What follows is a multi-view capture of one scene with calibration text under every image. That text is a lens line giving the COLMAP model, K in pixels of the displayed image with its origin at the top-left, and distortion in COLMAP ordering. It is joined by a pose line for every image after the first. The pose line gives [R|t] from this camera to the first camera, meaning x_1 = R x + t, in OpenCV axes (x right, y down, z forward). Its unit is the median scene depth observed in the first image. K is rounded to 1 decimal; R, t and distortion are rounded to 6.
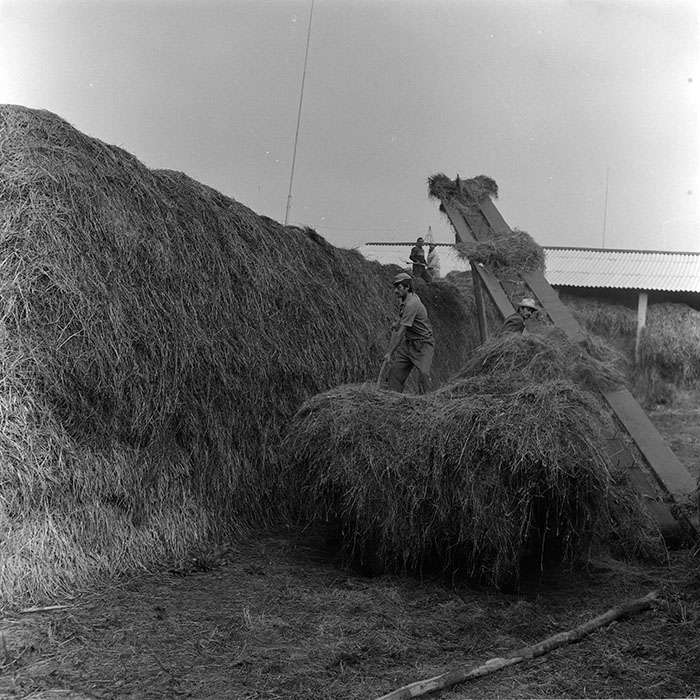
lens RADIAL K [[971.6, 0, 359.7], [0, 971.6, 327.0], [0, 0, 1]] dist [0.013620, 0.033290]
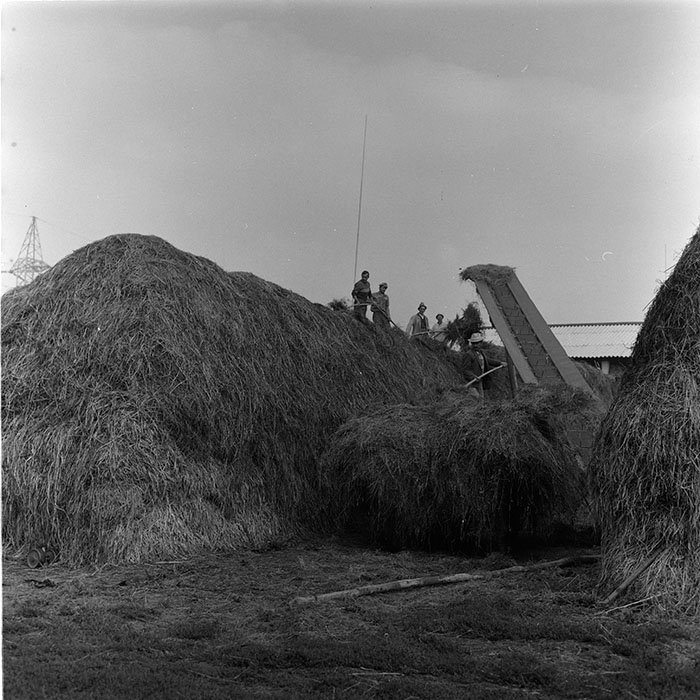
lens RADIAL K [[969.4, 0, 334.1], [0, 969.4, 349.7], [0, 0, 1]] dist [0.050791, -0.005464]
pose [[0.992269, -0.059482, -0.108919, 0.095645], [0.051030, 0.995583, -0.078807, 0.078048], [0.113126, 0.072639, 0.990922, -0.410479]]
